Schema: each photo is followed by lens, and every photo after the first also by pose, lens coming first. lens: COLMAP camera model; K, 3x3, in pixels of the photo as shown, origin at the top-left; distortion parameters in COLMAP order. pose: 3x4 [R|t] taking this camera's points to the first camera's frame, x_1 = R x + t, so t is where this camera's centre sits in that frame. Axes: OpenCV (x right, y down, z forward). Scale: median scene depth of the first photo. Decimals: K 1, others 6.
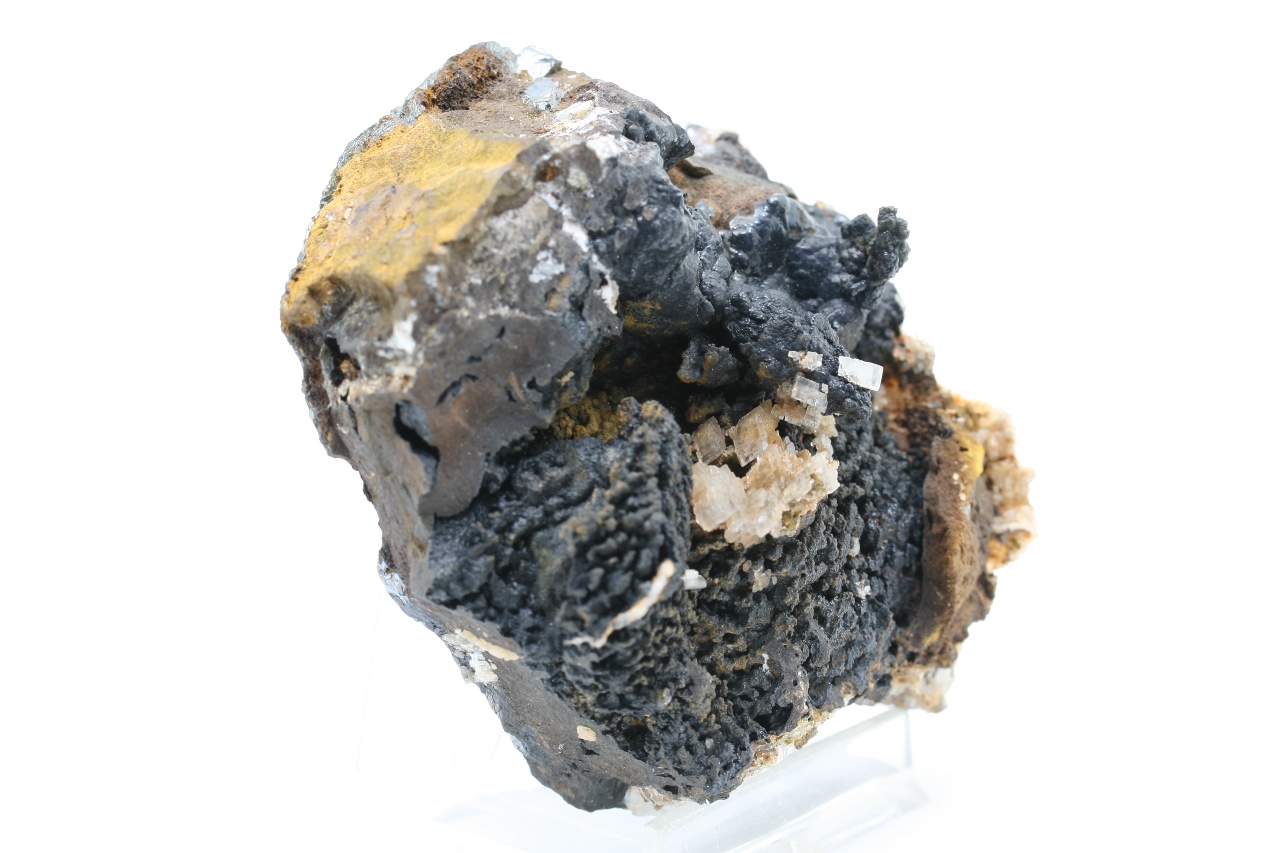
lens RADIAL K [[4564.3, 0, 640.0], [0, 4564.3, 426.5], [0, 0, 1]] dist [-0.046419, -0.086338]
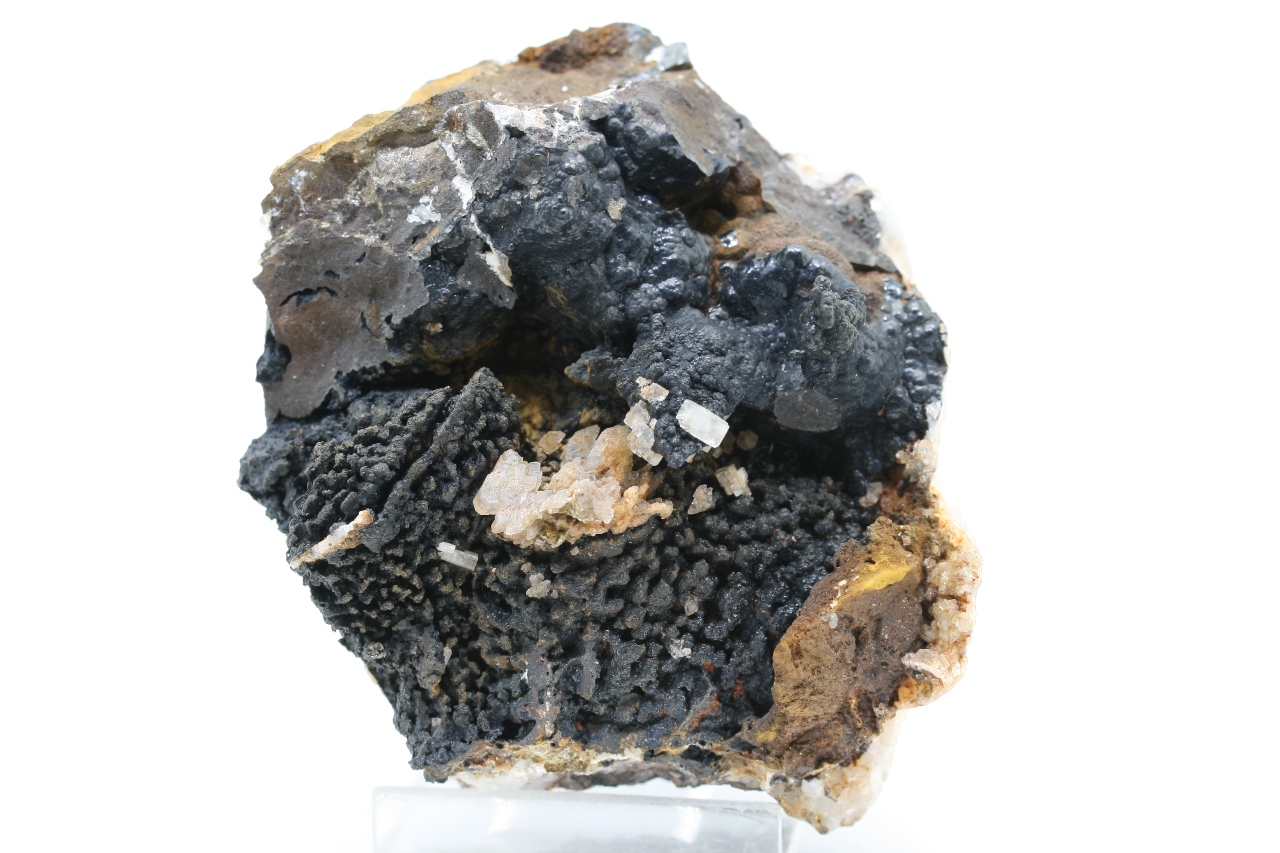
lens RADIAL K [[4564.3, 0, 640.0], [0, 4564.3, 426.5], [0, 0, 1]] dist [-0.046419, -0.086338]
pose [[0.671763, 0.286292, -0.683206, 0.710418], [-0.321411, 0.943606, 0.079383, -0.084861], [0.667405, 0.166263, 0.725898, 0.301803]]
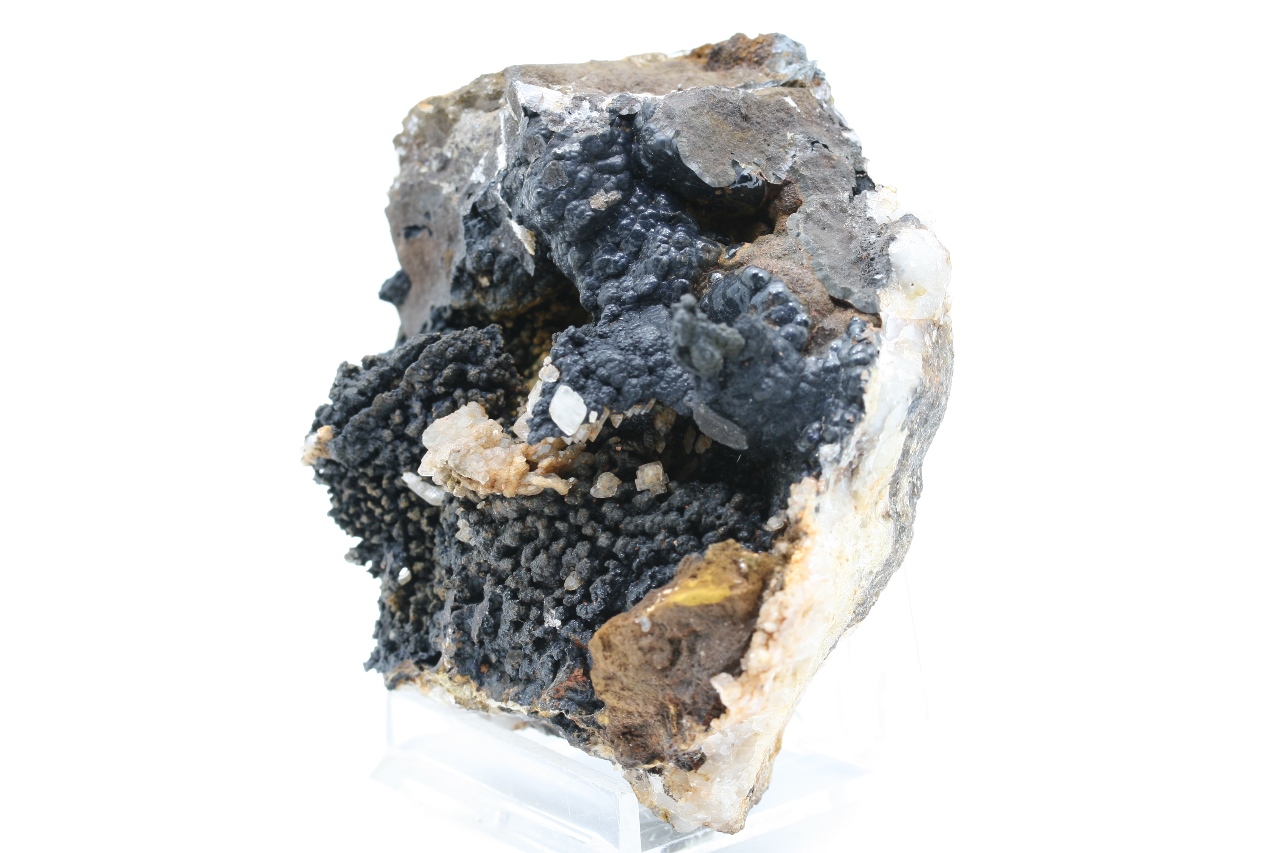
lens RADIAL K [[4564.3, 0, 640.0], [0, 4564.3, 426.5], [0, 0, 1]] dist [-0.046419, -0.086338]
pose [[0.002289, 0.379463, -0.925204, 1.005276], [-0.366235, 0.861243, 0.352324, -0.378379], [0.930519, 0.338036, 0.140944, 0.893722]]
